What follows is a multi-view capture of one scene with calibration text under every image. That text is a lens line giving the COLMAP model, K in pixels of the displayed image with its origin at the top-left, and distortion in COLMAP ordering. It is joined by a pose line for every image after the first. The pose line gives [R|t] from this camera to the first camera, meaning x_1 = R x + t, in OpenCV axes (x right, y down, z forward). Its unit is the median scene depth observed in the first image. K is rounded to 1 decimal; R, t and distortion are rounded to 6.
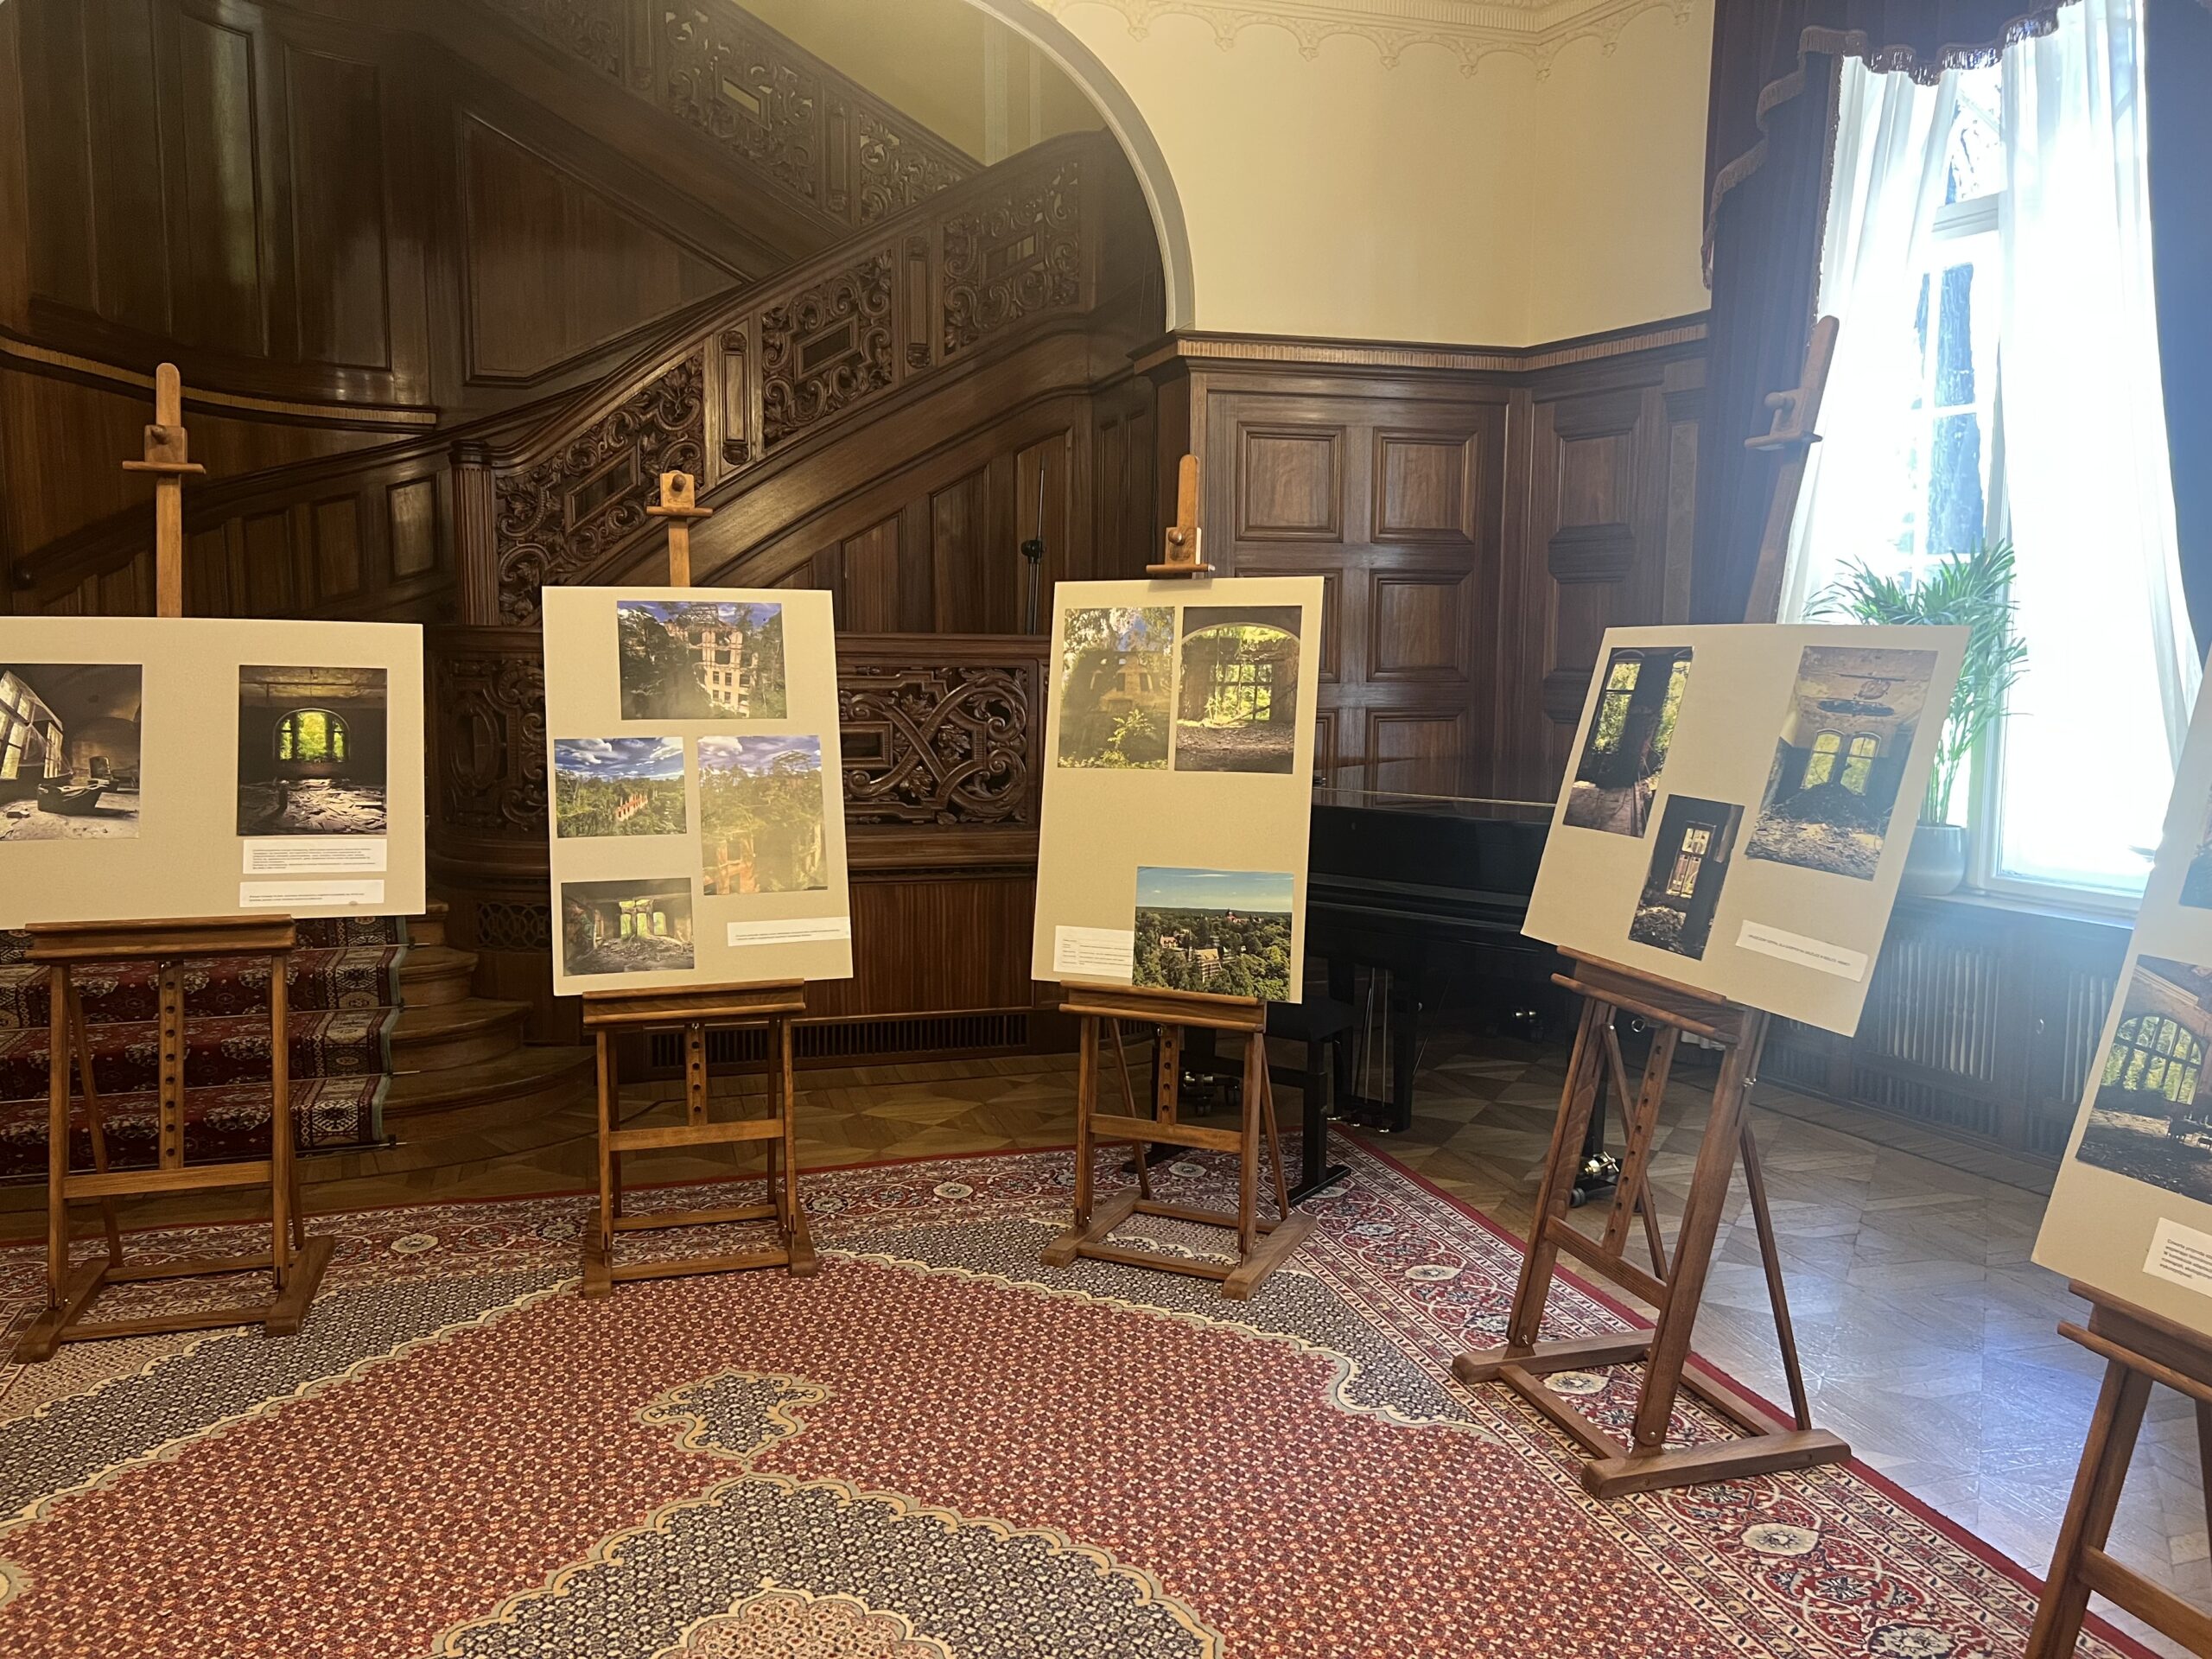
lens RADIAL K [[1659.2, 0, 1097.3], [0, 1659.2, 811.0], [0, 0, 1]] dist [0.063403, -0.077208]
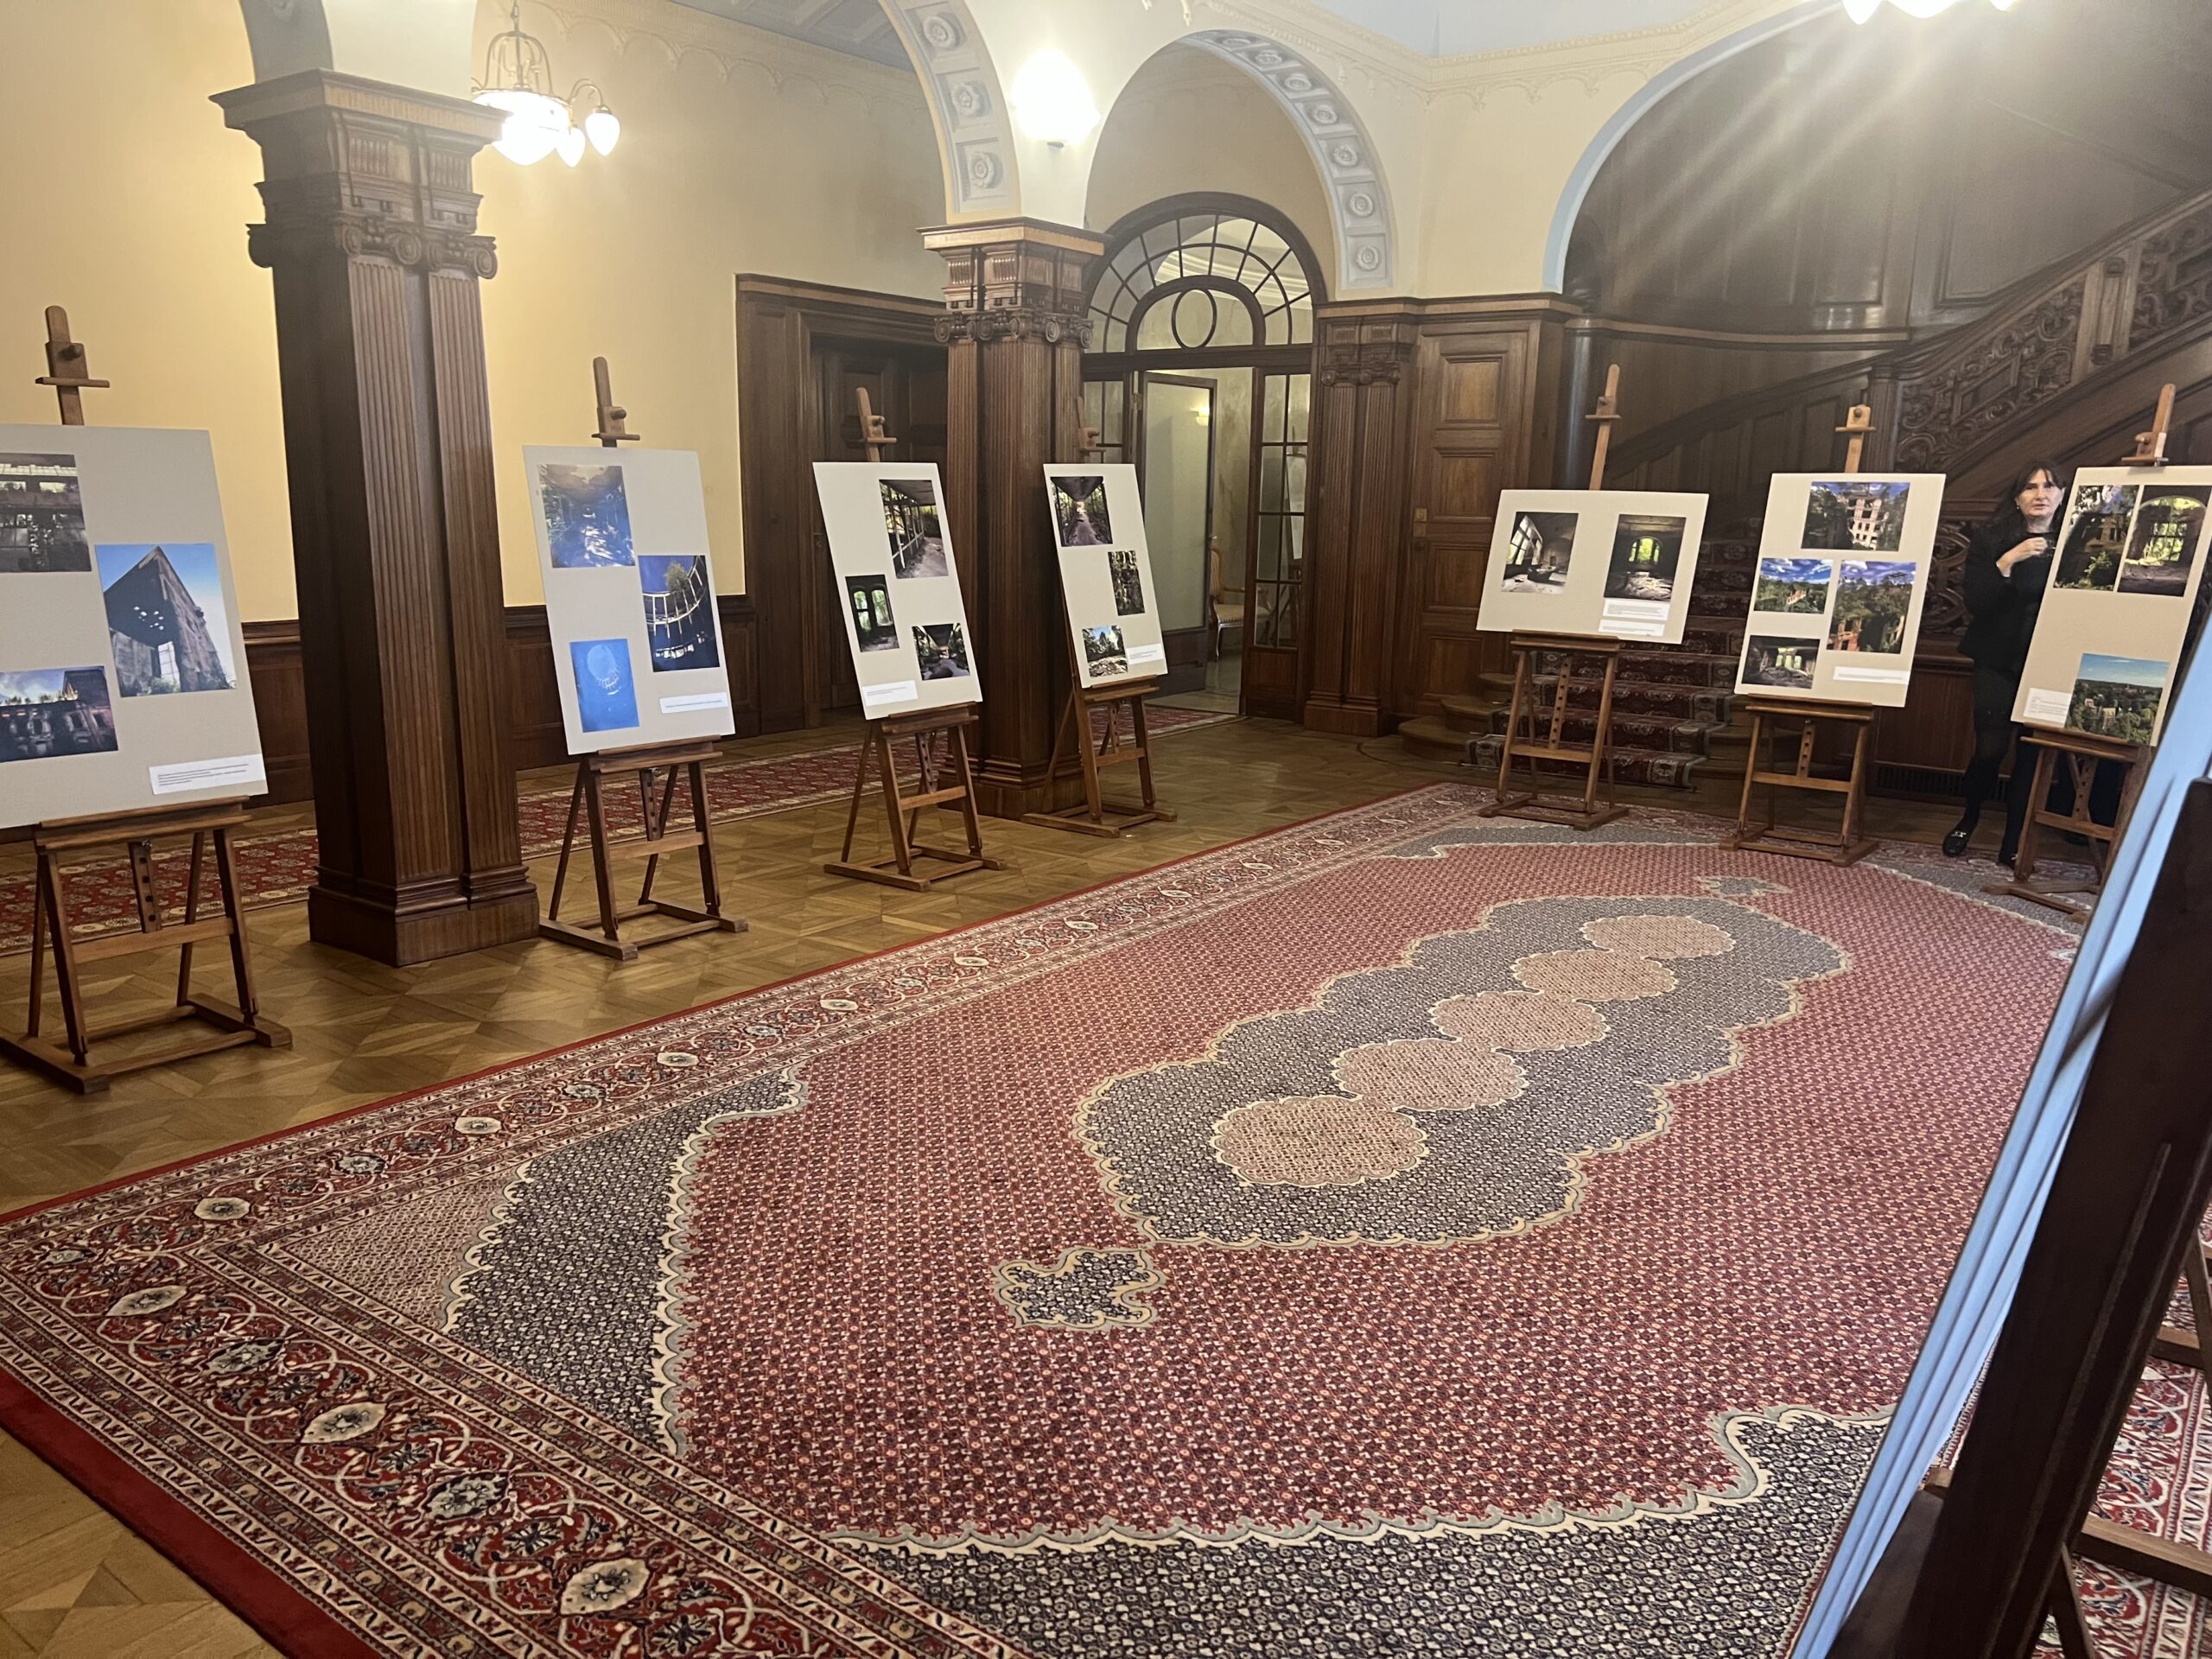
lens RADIAL K [[1659.2, 0, 1099.8], [0, 1659.2, 861.3], [0, 0, 1]] dist [0.063403, -0.077208]
pose [[0.587532, 0.183688, -0.788076, 0.518481], [-0.097445, 0.982868, 0.156444, 0.046807], [0.803312, -0.015122, 0.595366, -0.472345]]
